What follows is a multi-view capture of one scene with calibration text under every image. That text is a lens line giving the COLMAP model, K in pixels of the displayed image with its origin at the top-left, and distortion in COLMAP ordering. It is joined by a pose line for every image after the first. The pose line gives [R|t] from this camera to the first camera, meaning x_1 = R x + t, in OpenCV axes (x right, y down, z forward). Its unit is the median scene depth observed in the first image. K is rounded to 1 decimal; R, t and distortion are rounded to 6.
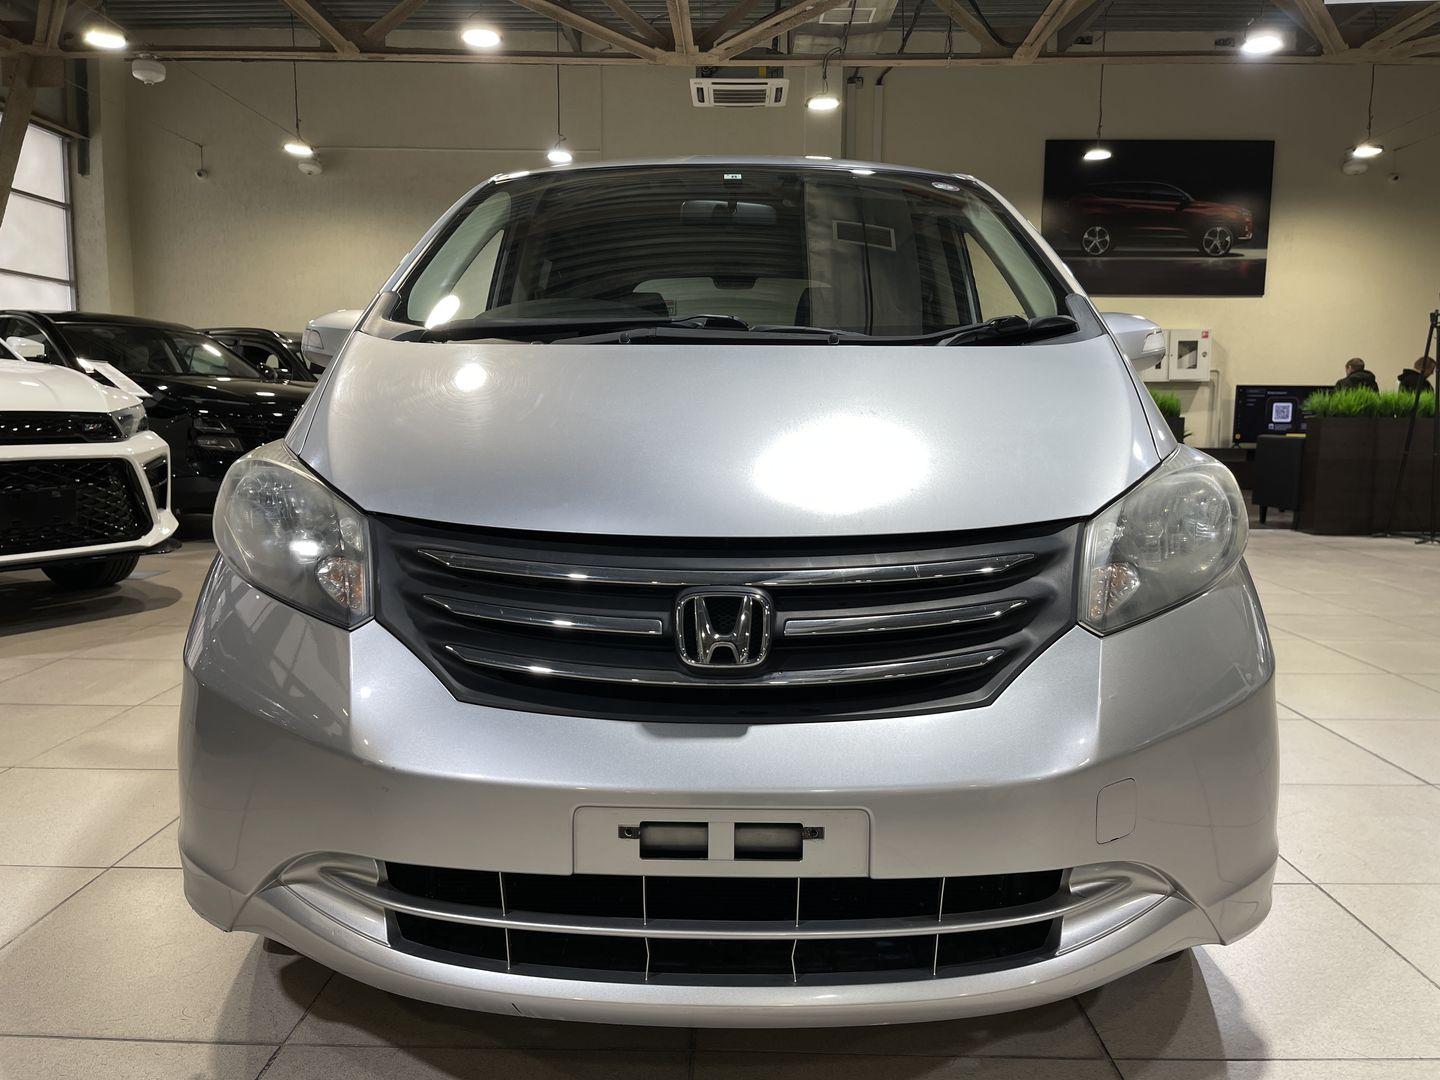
lens RADIAL K [[1095.5, 0, 720.0], [0, 1095.5, 540.0], [0, 0, 1]] dist [0.044085, 0.002502]
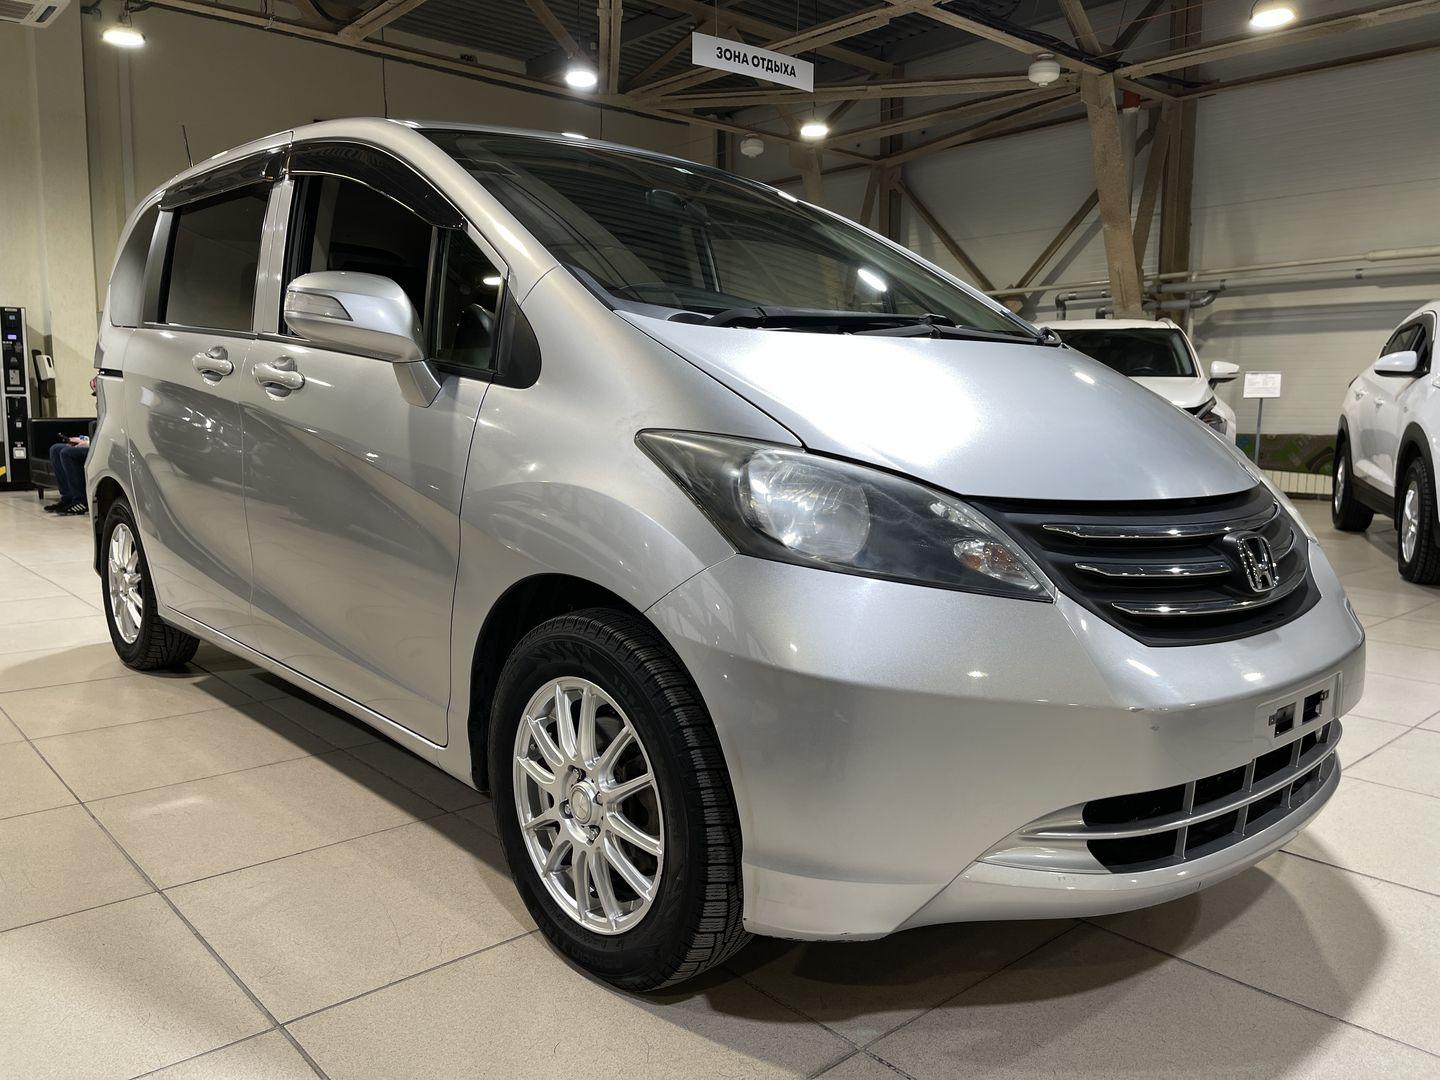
lens RADIAL K [[1095.5, 0, 720.0], [0, 1095.5, 540.0], [0, 0, 1]] dist [0.044085, 0.002502]
pose [[0.726907, -0.085444, 0.681400, -1.130056], [0.076948, 0.996115, 0.042821, -0.043522], [-0.682411, 0.021306, 0.730658, 0.374431]]
